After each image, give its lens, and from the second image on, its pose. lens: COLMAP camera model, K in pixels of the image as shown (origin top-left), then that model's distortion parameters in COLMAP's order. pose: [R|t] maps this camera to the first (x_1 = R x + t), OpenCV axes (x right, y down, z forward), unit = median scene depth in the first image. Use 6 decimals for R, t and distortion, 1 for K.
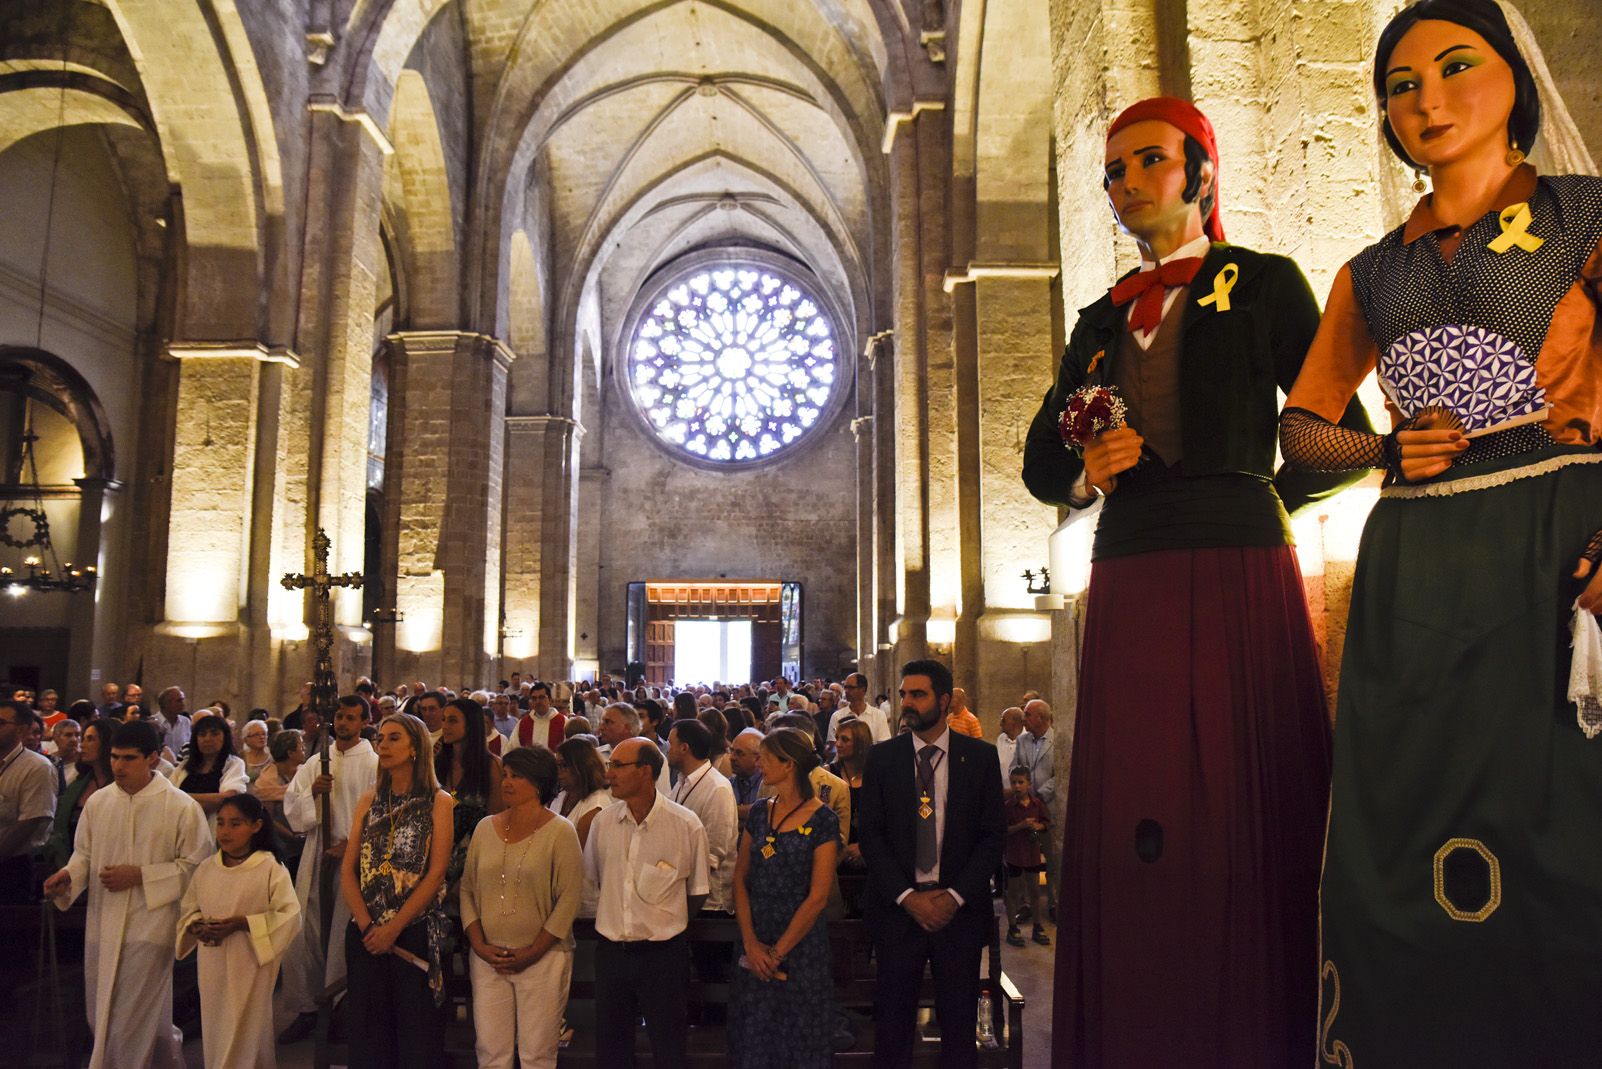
lens RADIAL K [[1162.3, 0, 792.7], [0, 1162.3, 525.5], [0, 0, 1]] dist [-0.107554, 0.076861]
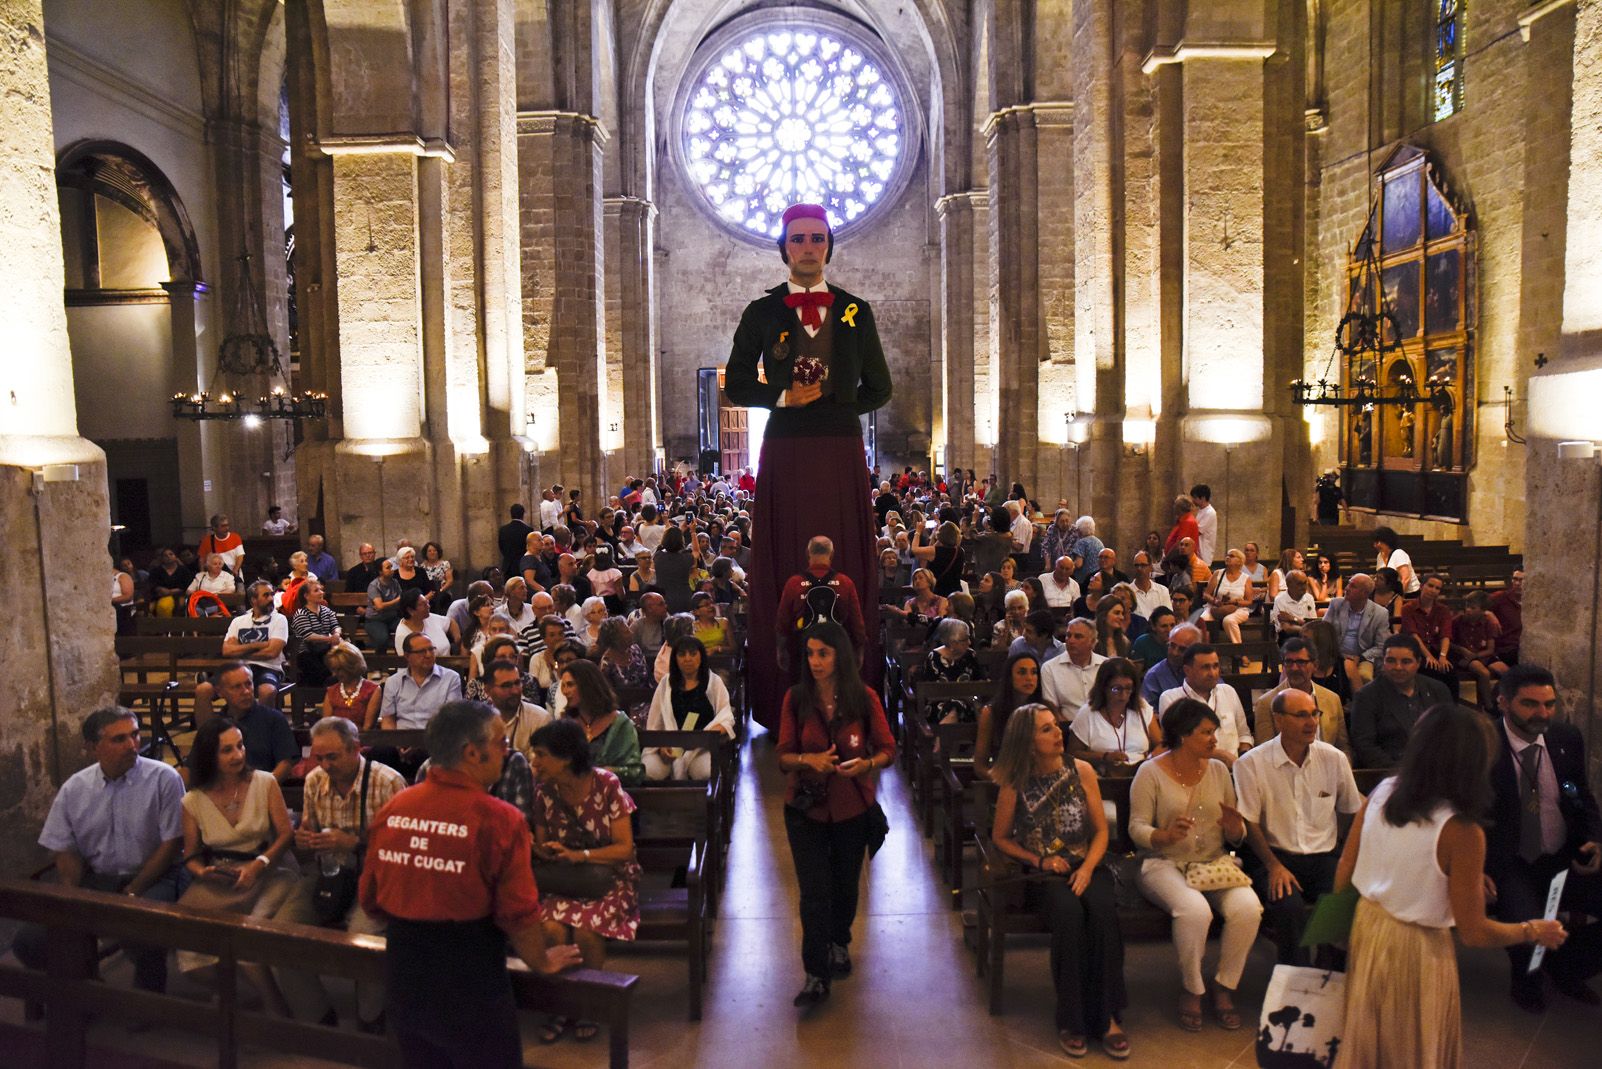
lens RADIAL K [[1162.3, 0, 799.5], [0, 1162.3, 535.8], [0, 0, 1]] dist [-0.107554, 0.076861]
pose [[0.999601, -0.019590, 0.020366, -0.119756], [0.015007, 0.978688, 0.204803, -0.018080], [-0.023944, -0.204415, 0.978591, 0.014050]]
